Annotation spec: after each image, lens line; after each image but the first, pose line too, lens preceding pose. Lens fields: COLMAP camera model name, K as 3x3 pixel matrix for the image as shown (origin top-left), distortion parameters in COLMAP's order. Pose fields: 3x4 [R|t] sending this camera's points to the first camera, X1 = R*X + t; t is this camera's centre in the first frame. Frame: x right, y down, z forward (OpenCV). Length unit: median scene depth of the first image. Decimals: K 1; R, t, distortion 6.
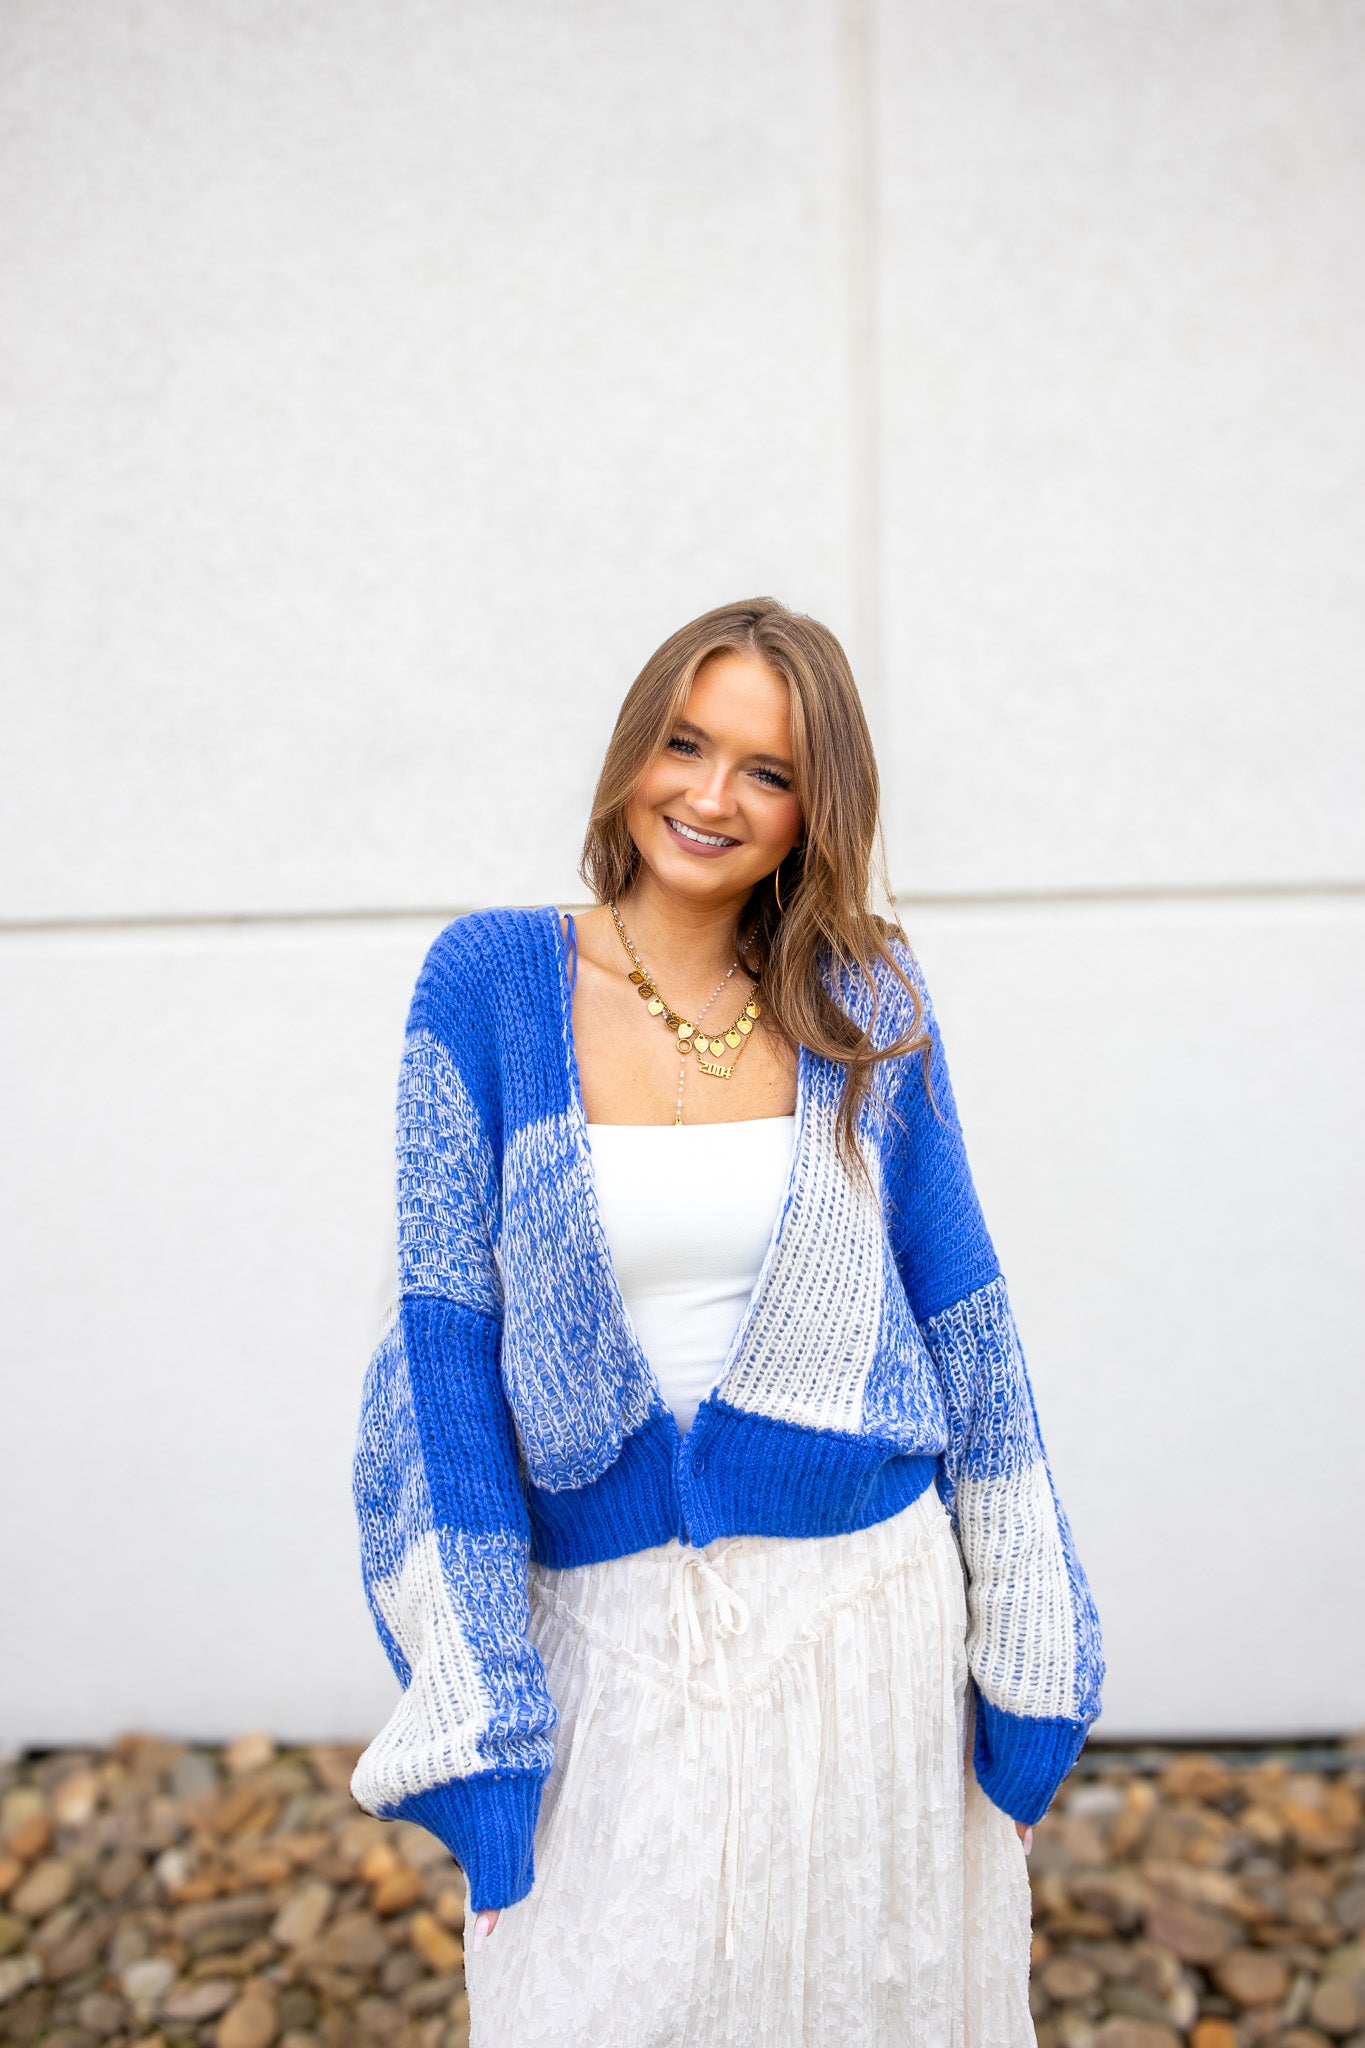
lens RADIAL K [[2029.3, 0, 678.3], [0, 2029.3, 1025.7], [0, 0, 1]] dist [-0.021764, 0.147480]
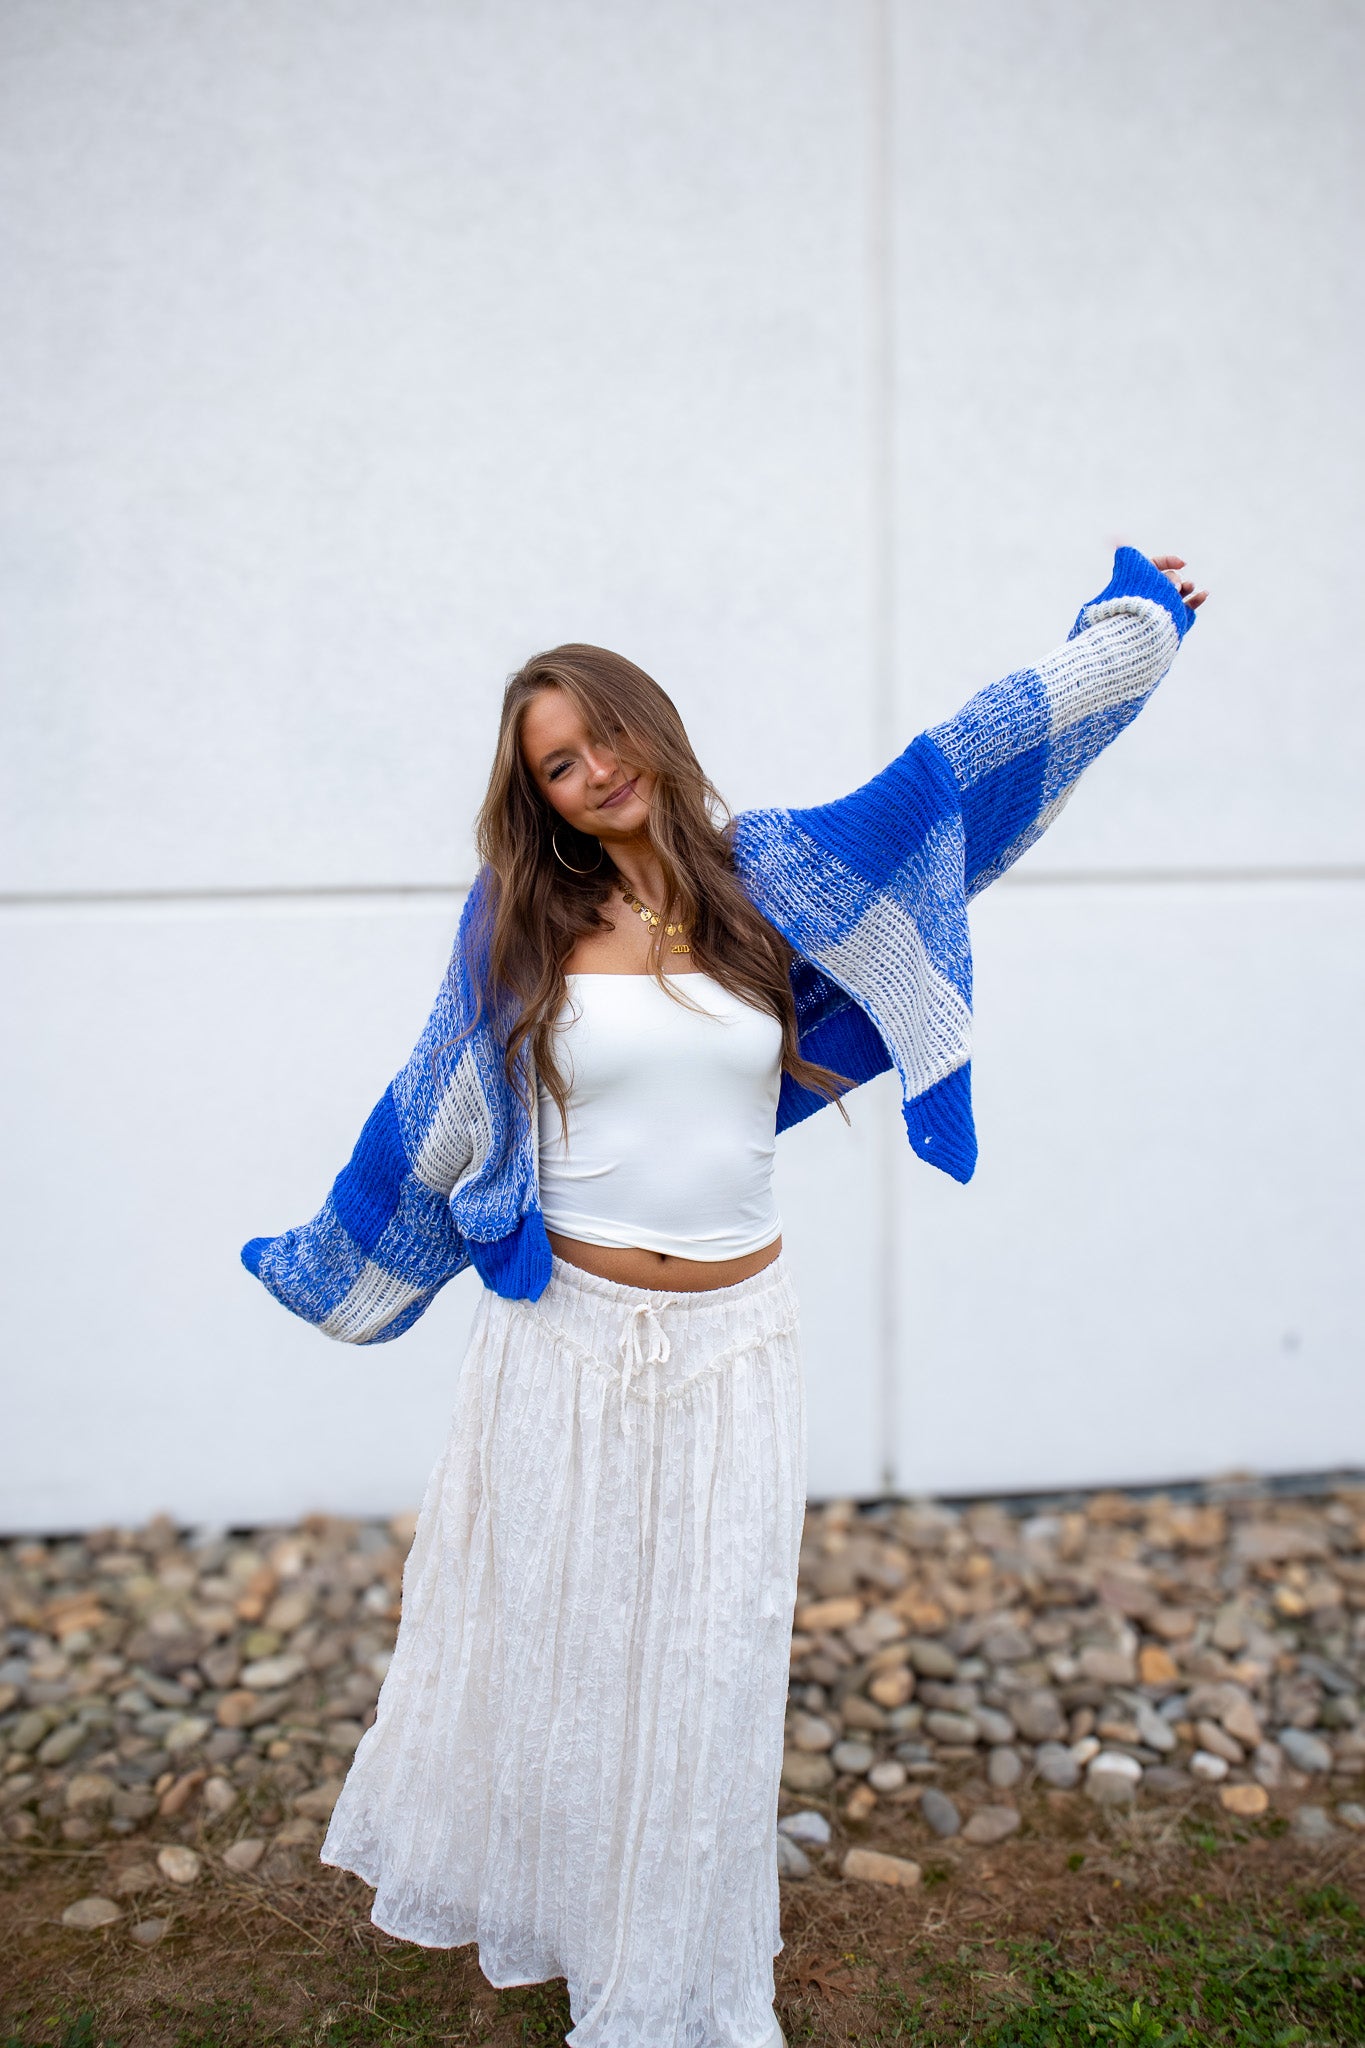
lens RADIAL K [[1794.9, 0, 679.3], [0, 1794.9, 1027.1], [0, 0, 1]] dist [-0.055926, 0.119155]
pose [[0.991260, 0.000821, 0.131918, -0.204161], [-0.001119, 0.999997, 0.002183, 0.035476], [-0.131916, -0.002312, 0.991258, -0.182268]]
